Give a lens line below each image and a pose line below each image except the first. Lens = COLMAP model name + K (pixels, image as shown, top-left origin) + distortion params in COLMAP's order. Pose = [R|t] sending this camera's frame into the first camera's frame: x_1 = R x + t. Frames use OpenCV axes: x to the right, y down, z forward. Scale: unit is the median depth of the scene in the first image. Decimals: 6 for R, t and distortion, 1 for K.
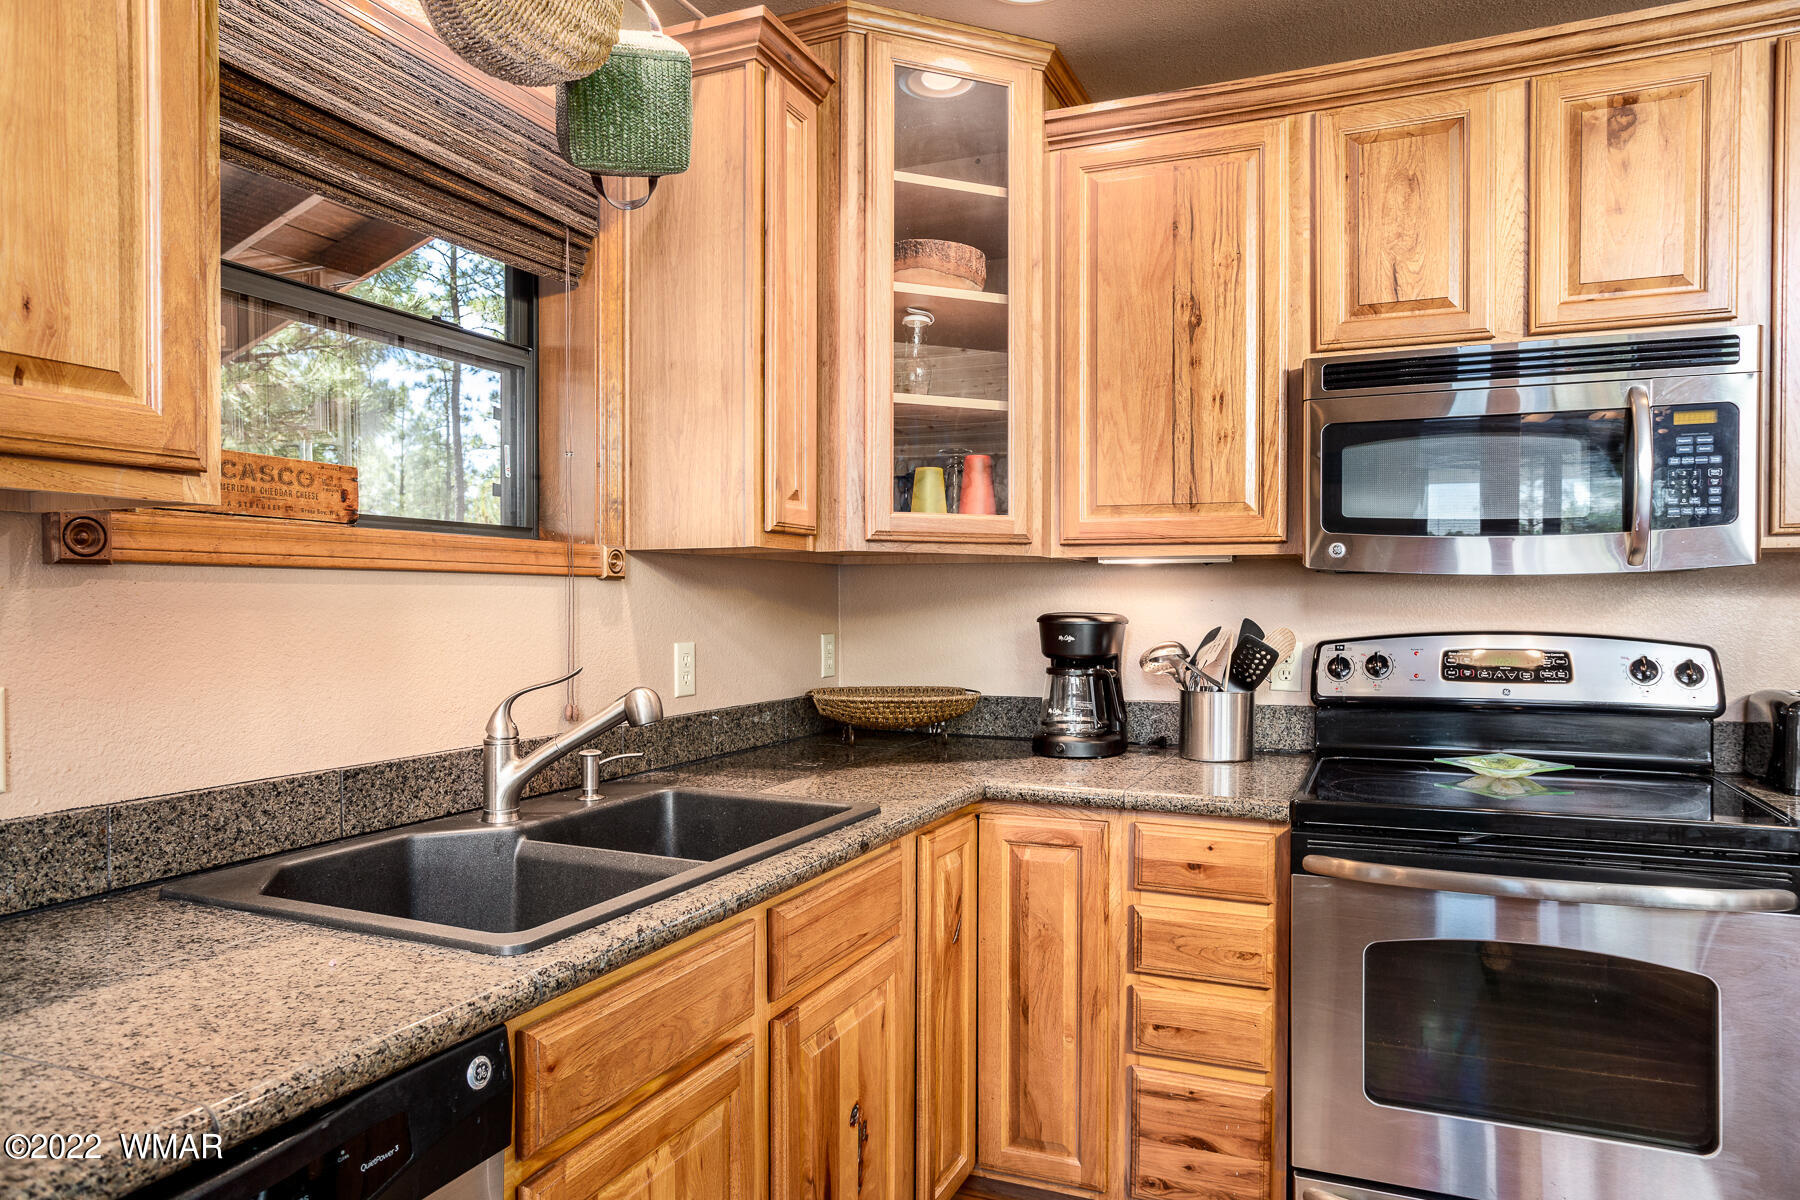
lens RADIAL K [[1024.7, 0, 900.0], [0, 1024.7, 600.0], [0, 0, 1]] dist [0.000894, 0.001700]
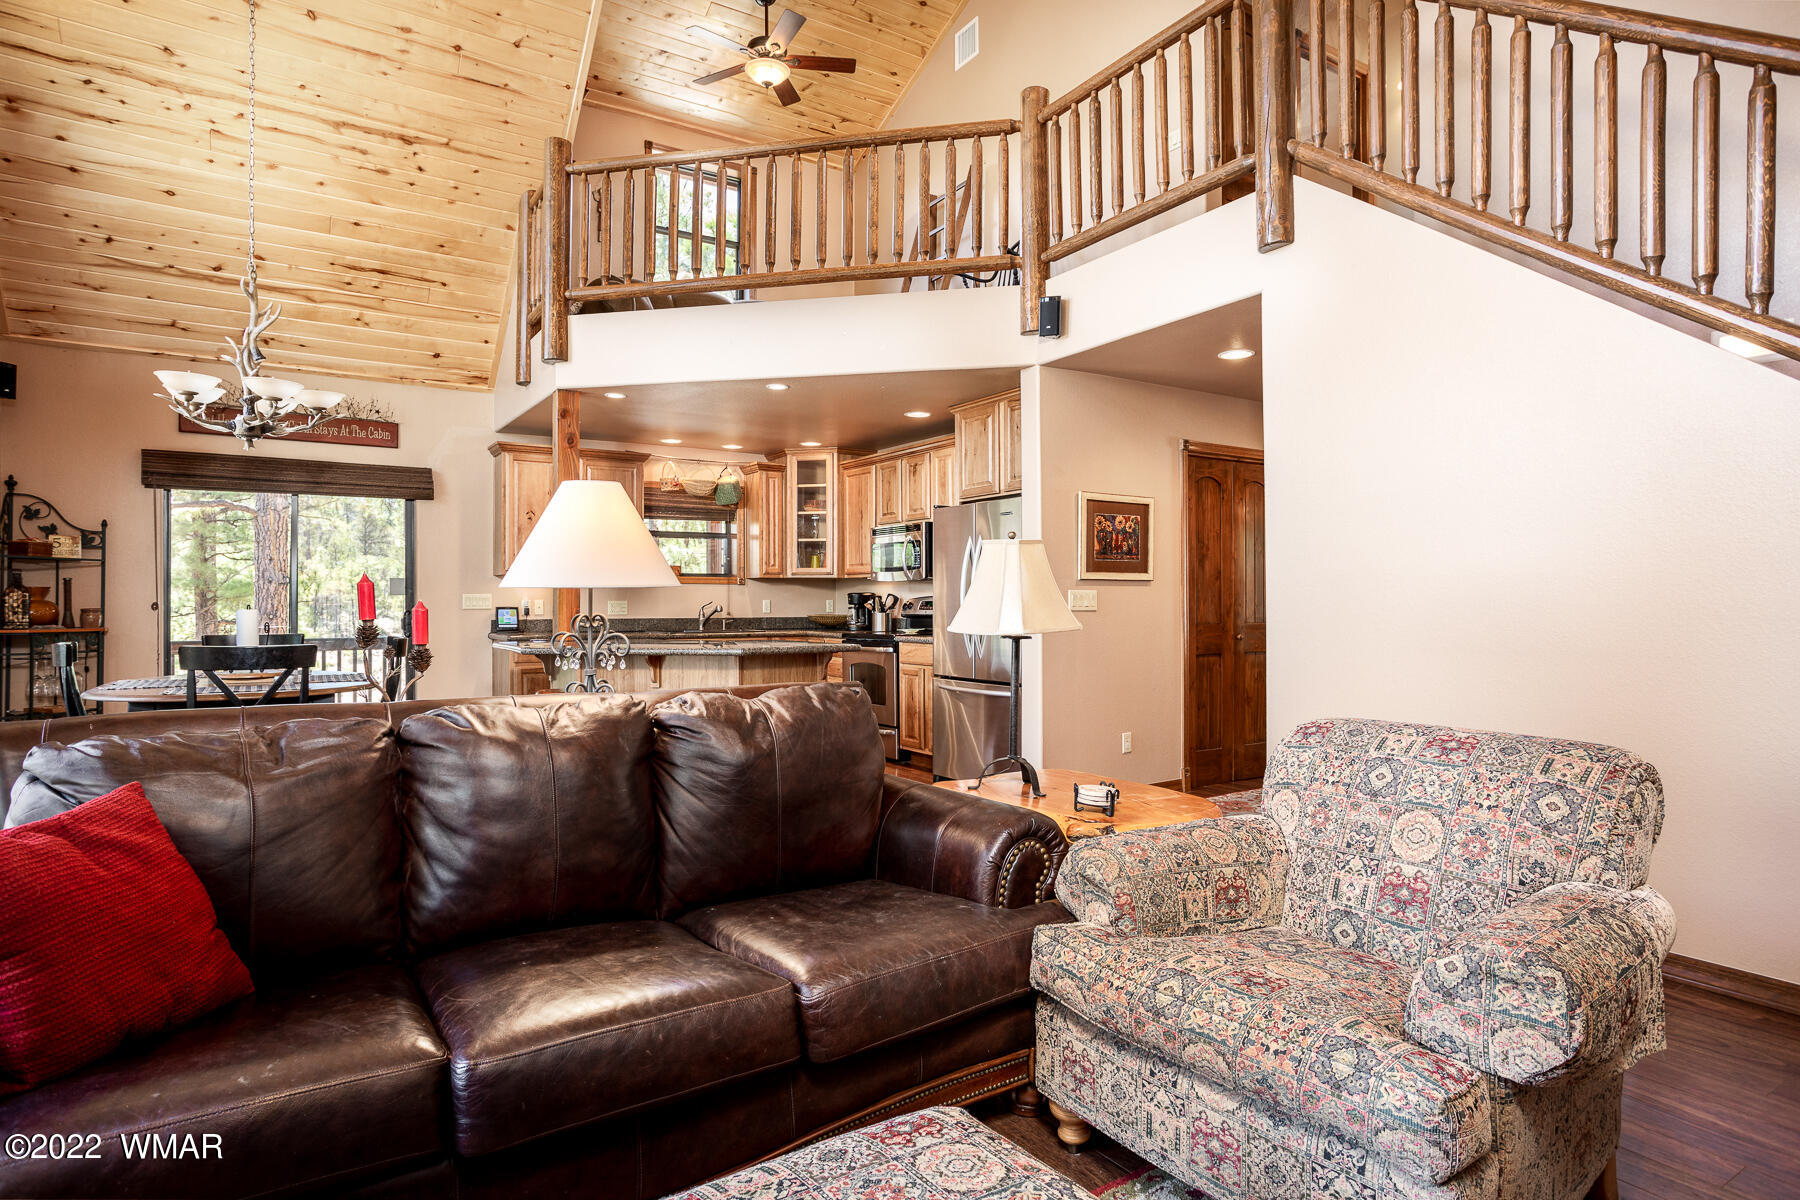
lens RADIAL K [[972.9, 0, 900.0], [0, 972.9, 600.0], [0, 0, 1]] dist [-0.012075, 0.001131]
pose [[0.817835, -0.003123, -0.575444, 2.654727], [0.002841, 0.999995, -0.001388, 0.052069], [0.575446, -0.000500, 0.817840, -2.023918]]
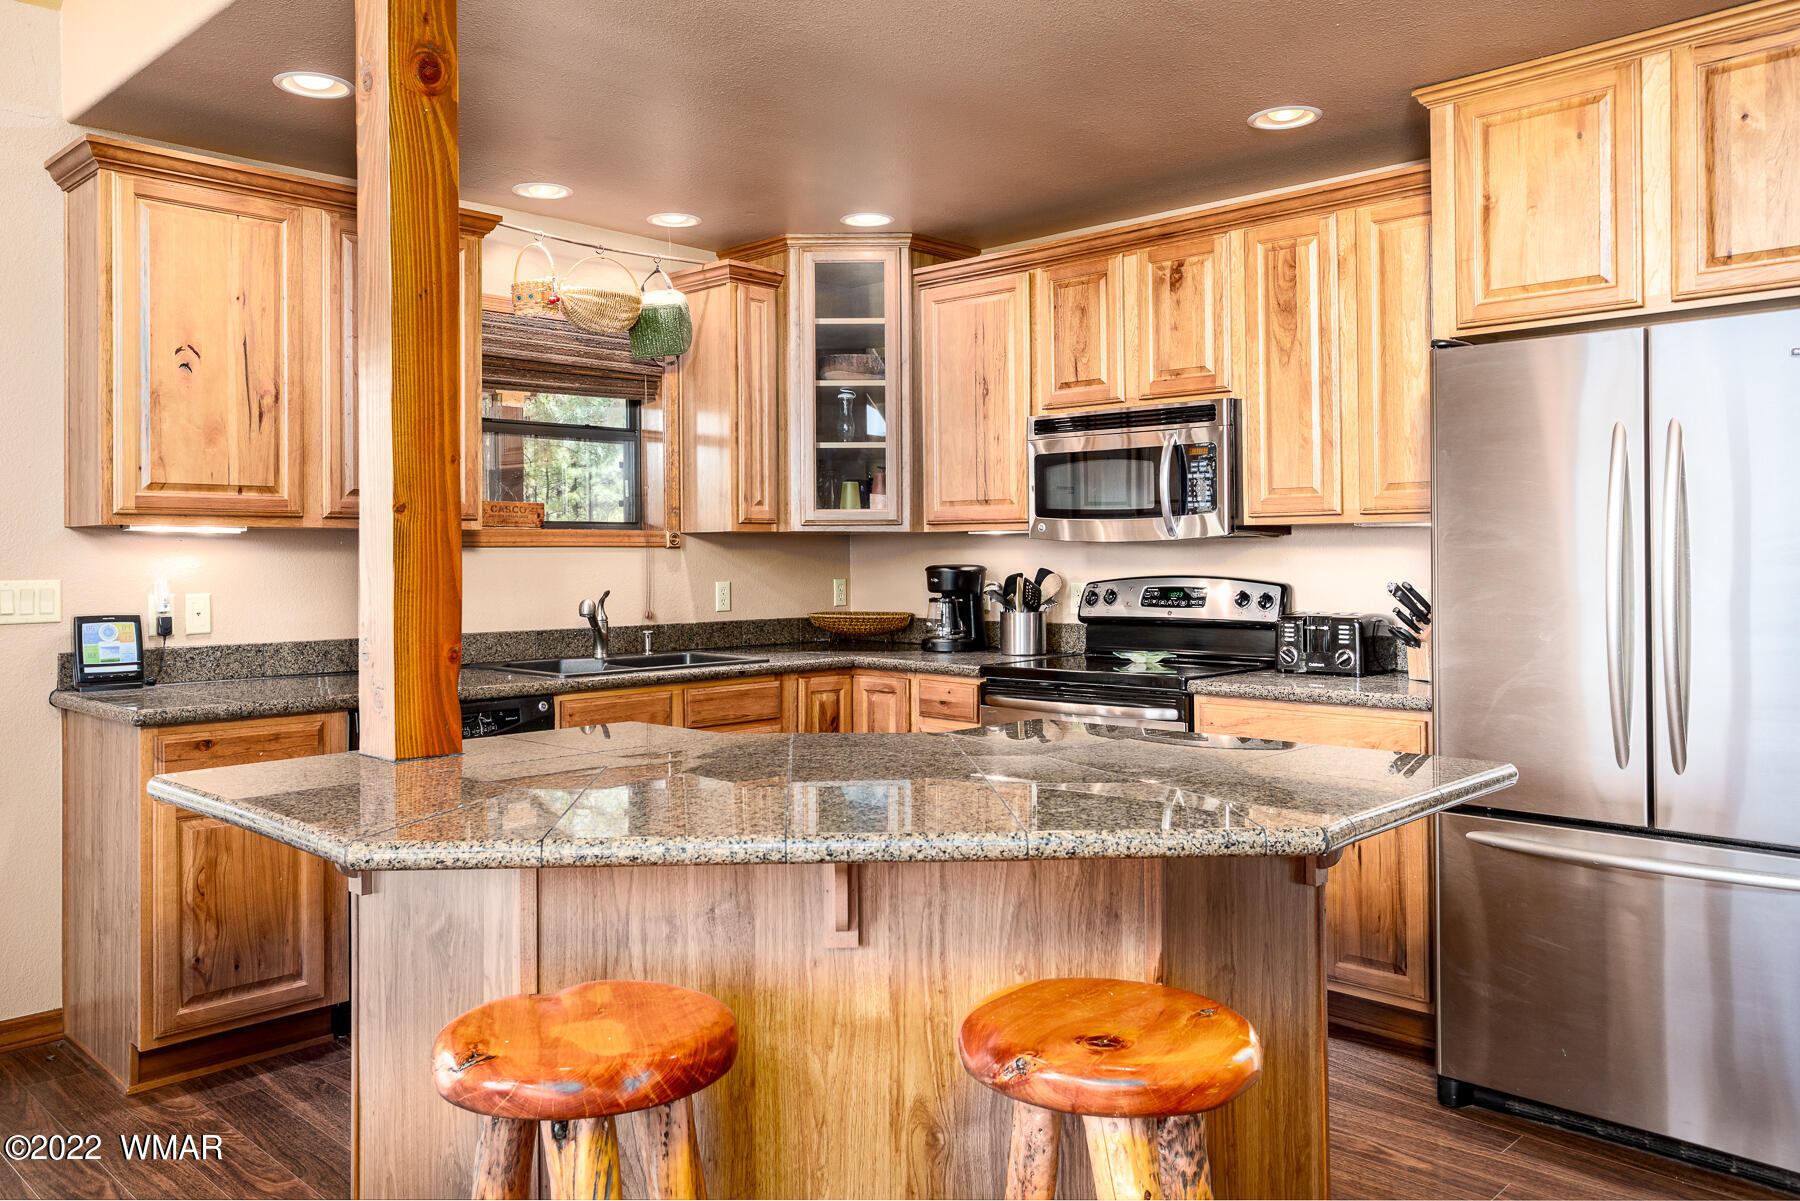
lens RADIAL K [[1348.5, 0, 892.9], [0, 1348.5, 543.5], [0, 0, 1]] dist [-0.001124, -0.001888]
pose [[0.928768, -0.009559, -0.370538, 1.024714], [0.006051, 0.999925, -0.010630, 0.000631], [0.370612, 0.007631, 0.928756, -1.187645]]
